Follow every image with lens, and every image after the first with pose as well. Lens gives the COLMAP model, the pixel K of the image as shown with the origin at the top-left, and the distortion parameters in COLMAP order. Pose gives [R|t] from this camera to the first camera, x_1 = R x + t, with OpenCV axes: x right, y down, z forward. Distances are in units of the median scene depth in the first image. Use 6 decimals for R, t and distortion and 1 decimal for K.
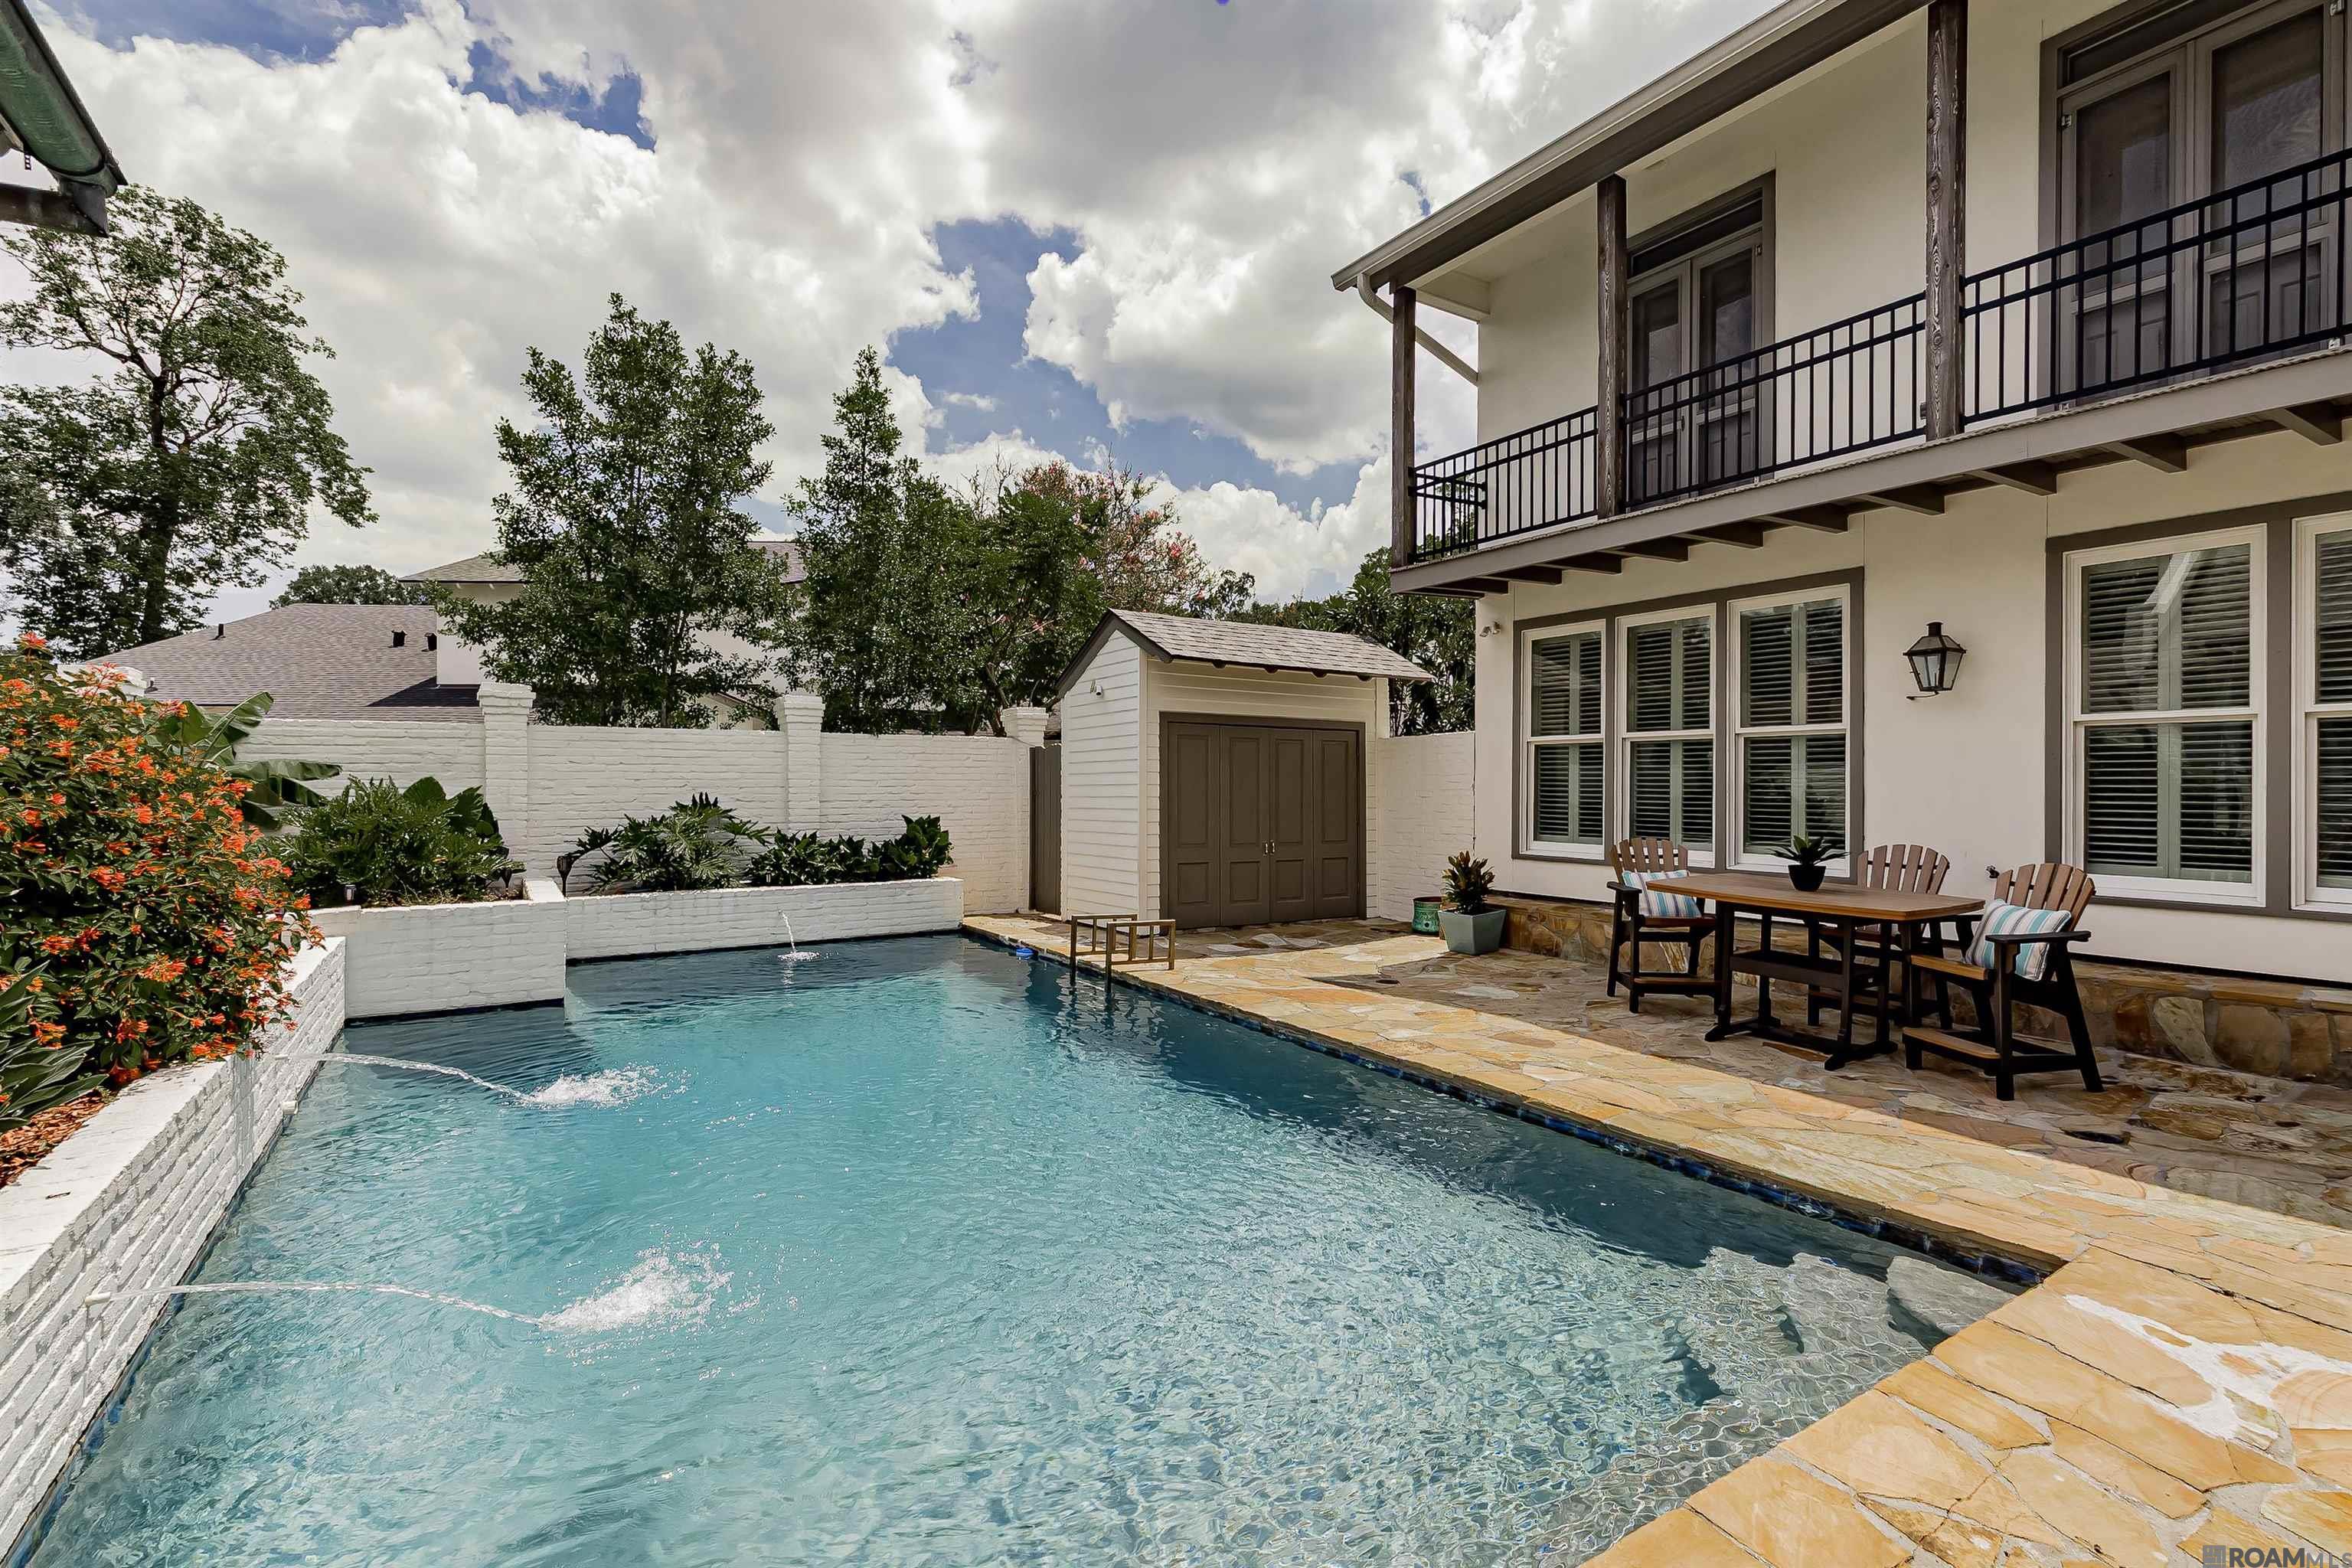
lens RADIAL K [[1061.5, 0, 1164.2], [0, 1061.5, 791.8], [0, 0, 1]] dist [-0.005493, 0.000087]
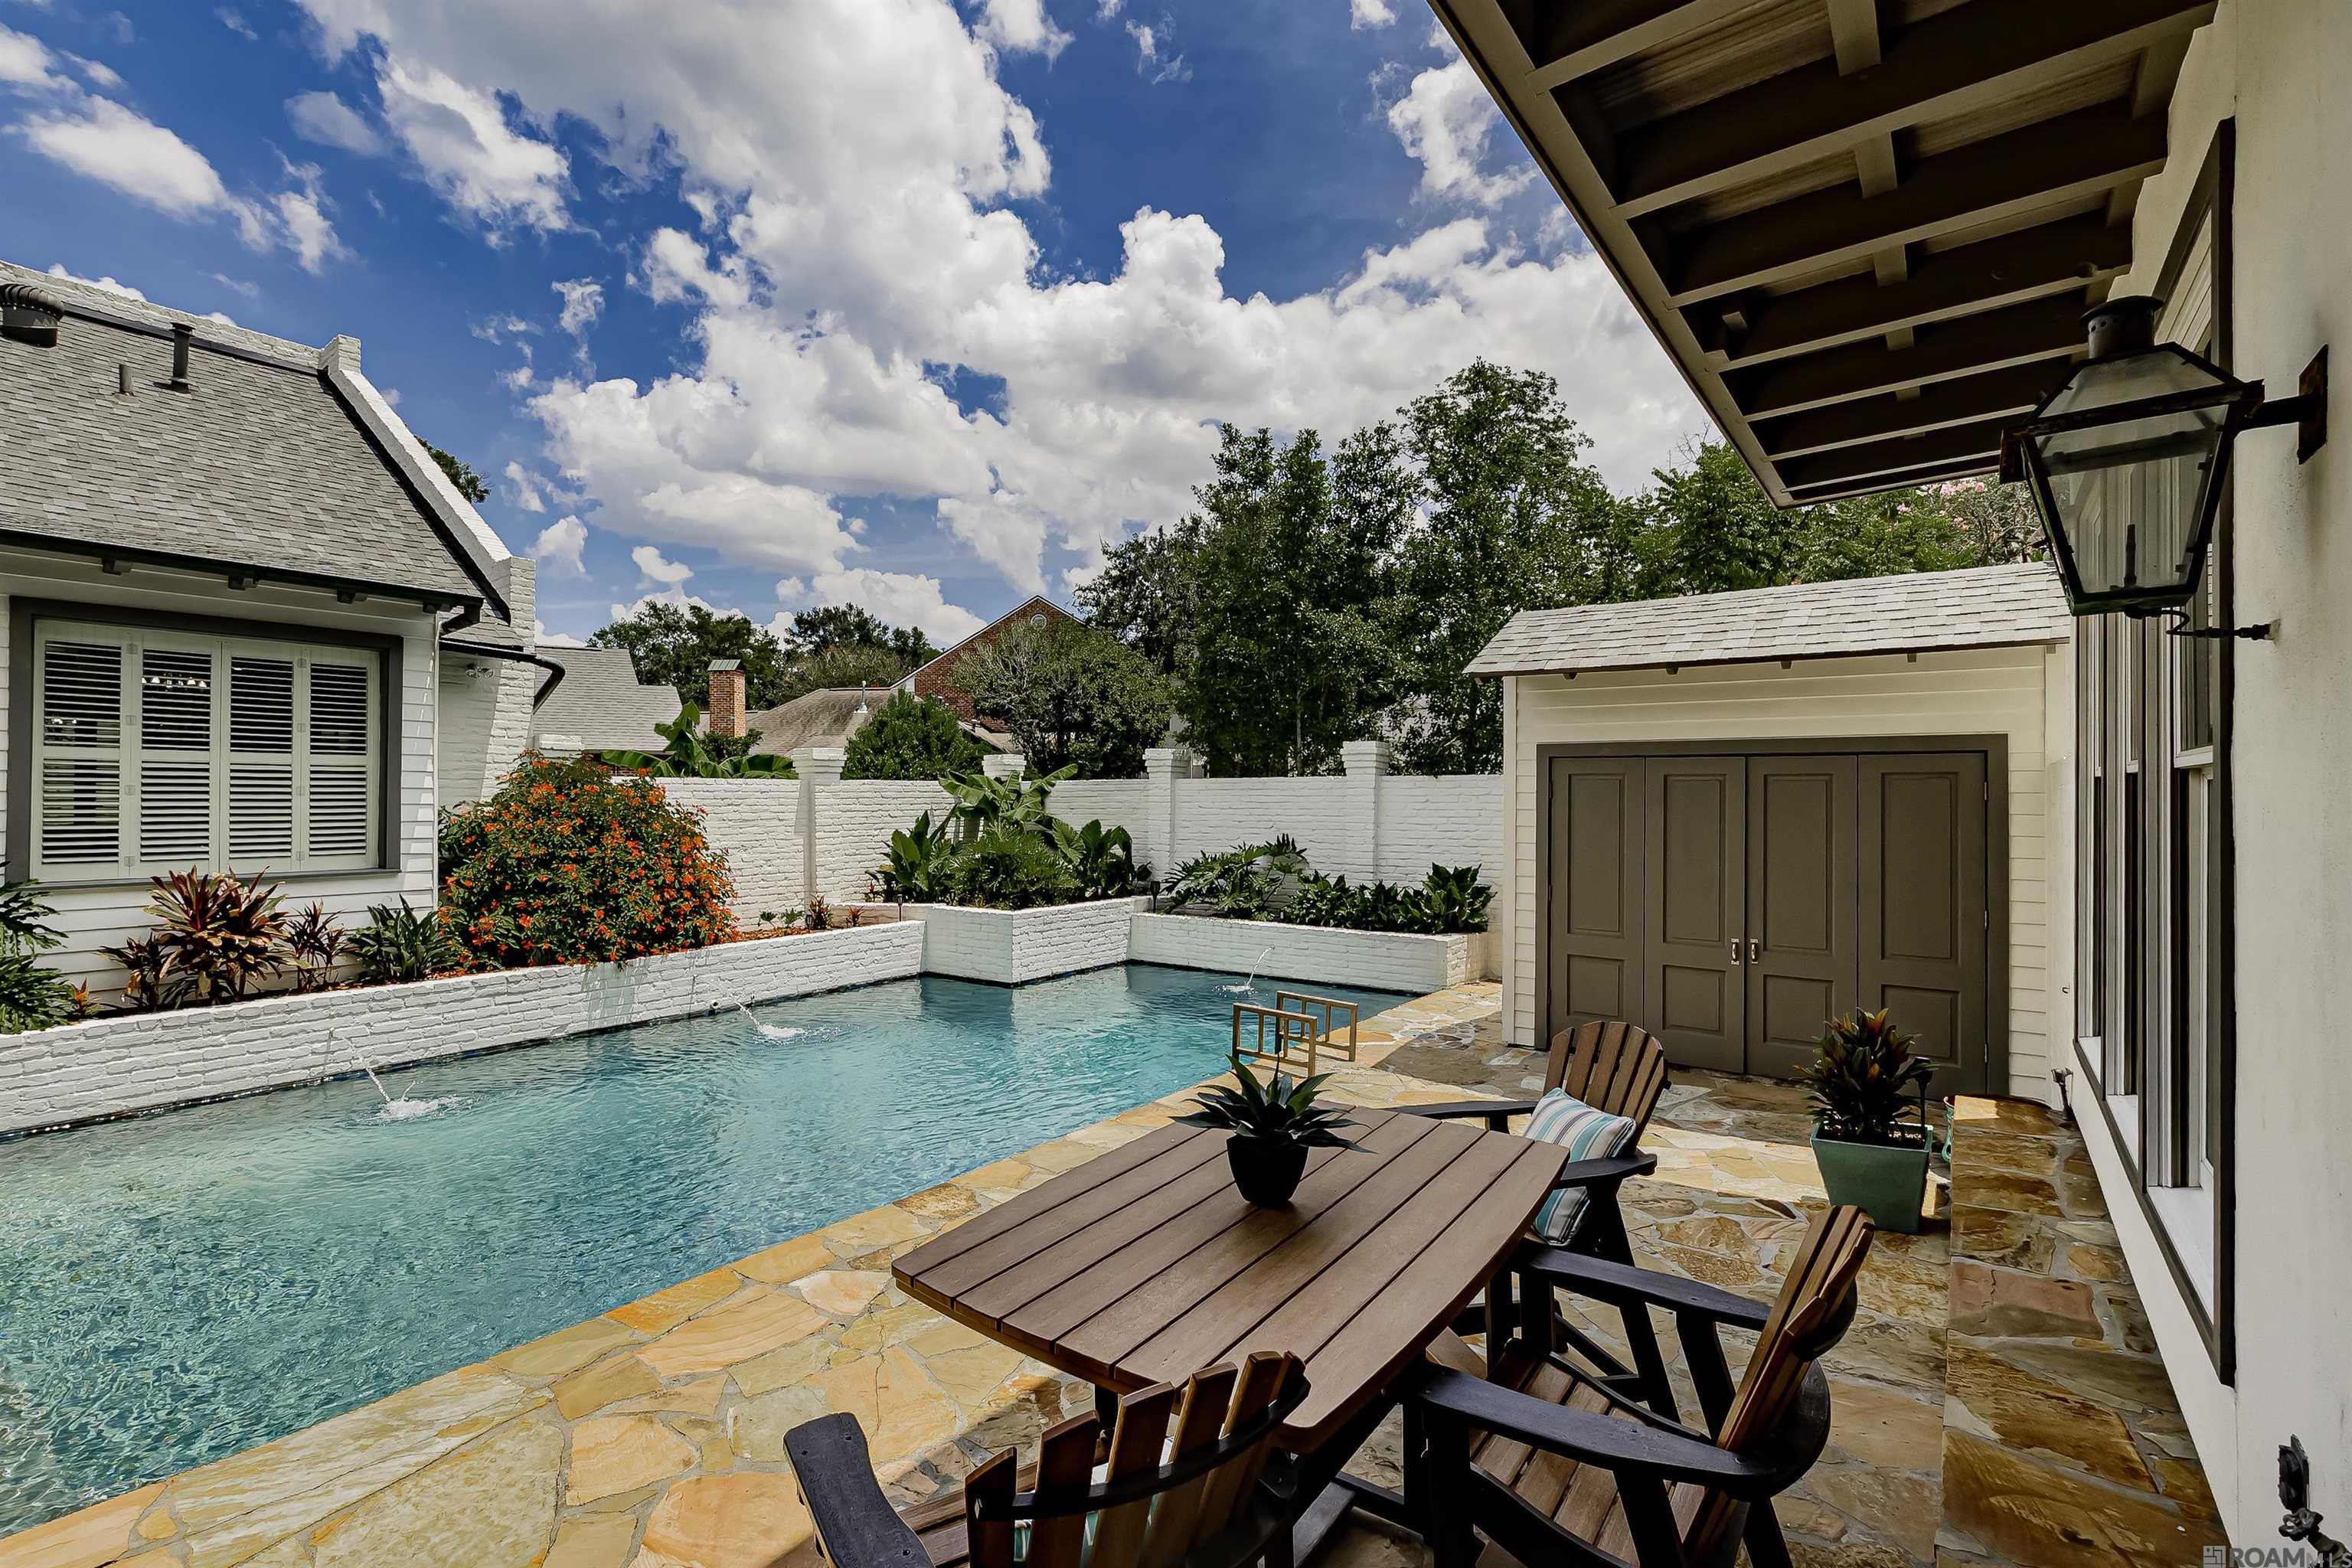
lens RADIAL K [[1061.5, 0, 1177.7], [0, 1061.5, 786.6], [0, 0, 1]] dist [-0.005493, 0.000087]
pose [[0.366894, -0.009566, -0.930214, 0.590086], [-0.004364, 0.999918, -0.012004, -0.036279], [0.930253, 0.008463, 0.366822, 0.496324]]
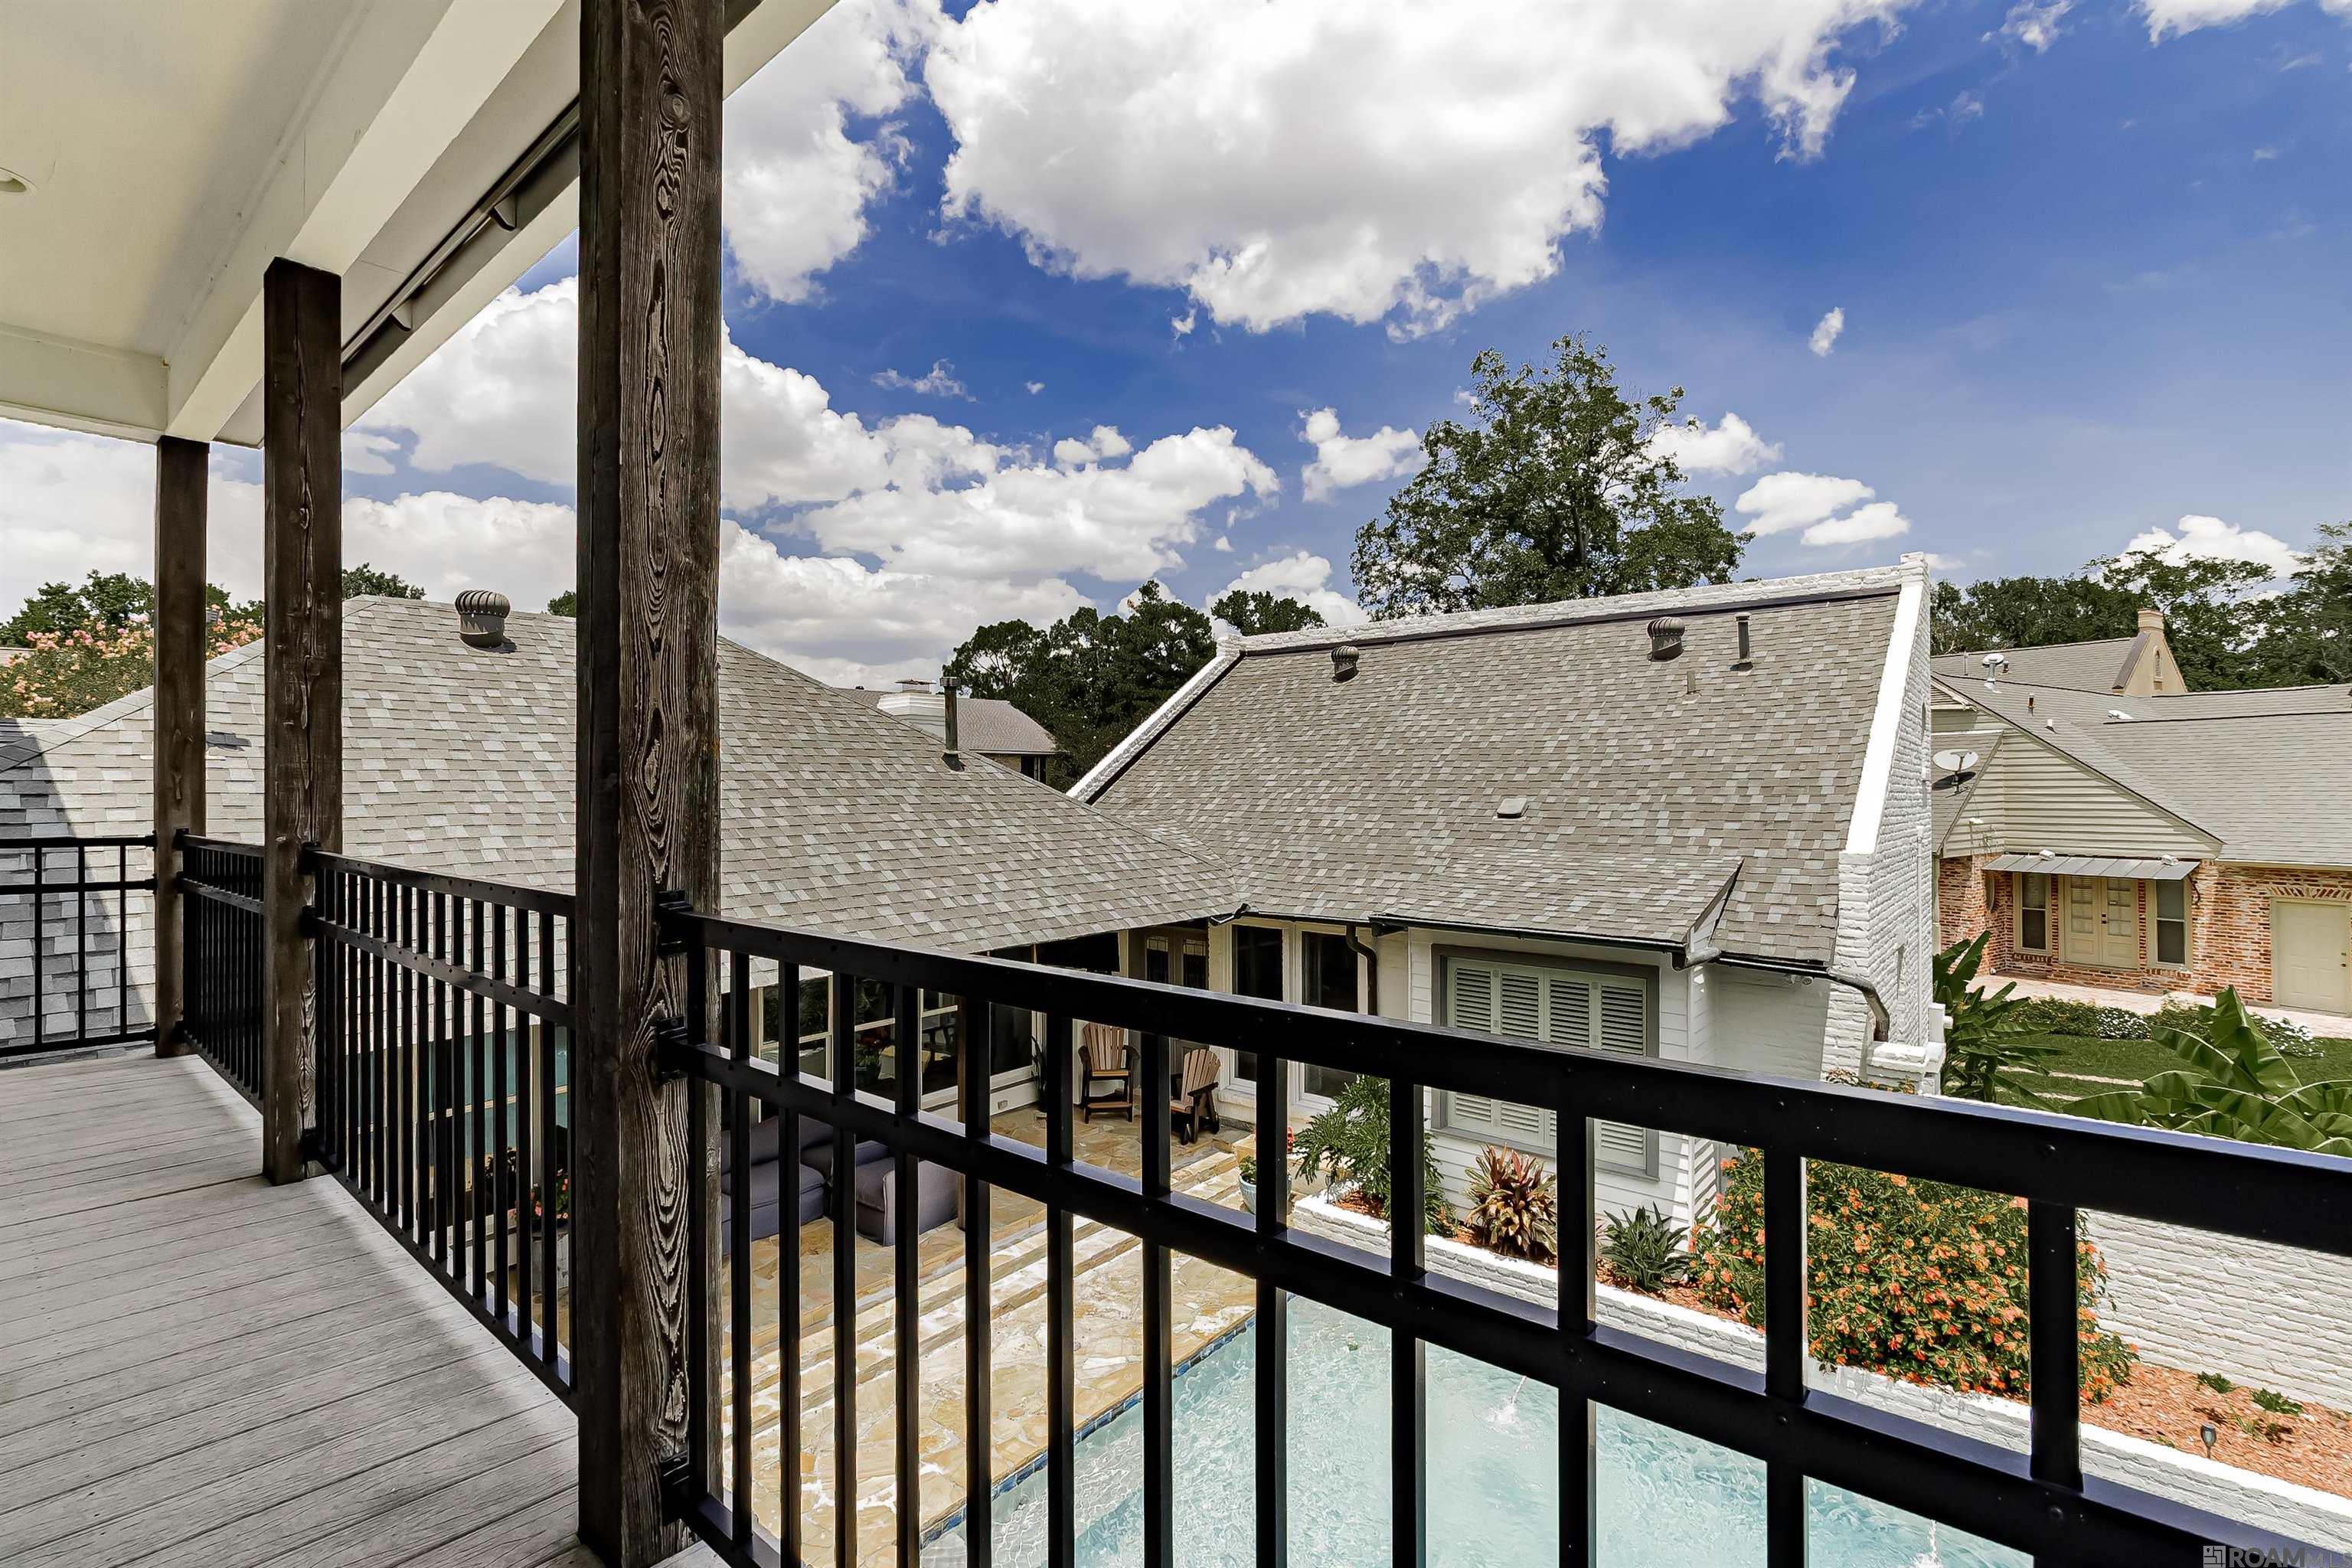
lens RADIAL K [[1061.5, 0, 1153.3], [0, 1061.5, 777.7], [0, 0, 1]] dist [-0.005493, 0.000087]
pose [[-0.954507, 0.001074, -0.298186, 0.305996], [0.001298, 0.999999, -0.000553, -0.304653], [0.298185, -0.000915, -0.954508, 0.945018]]
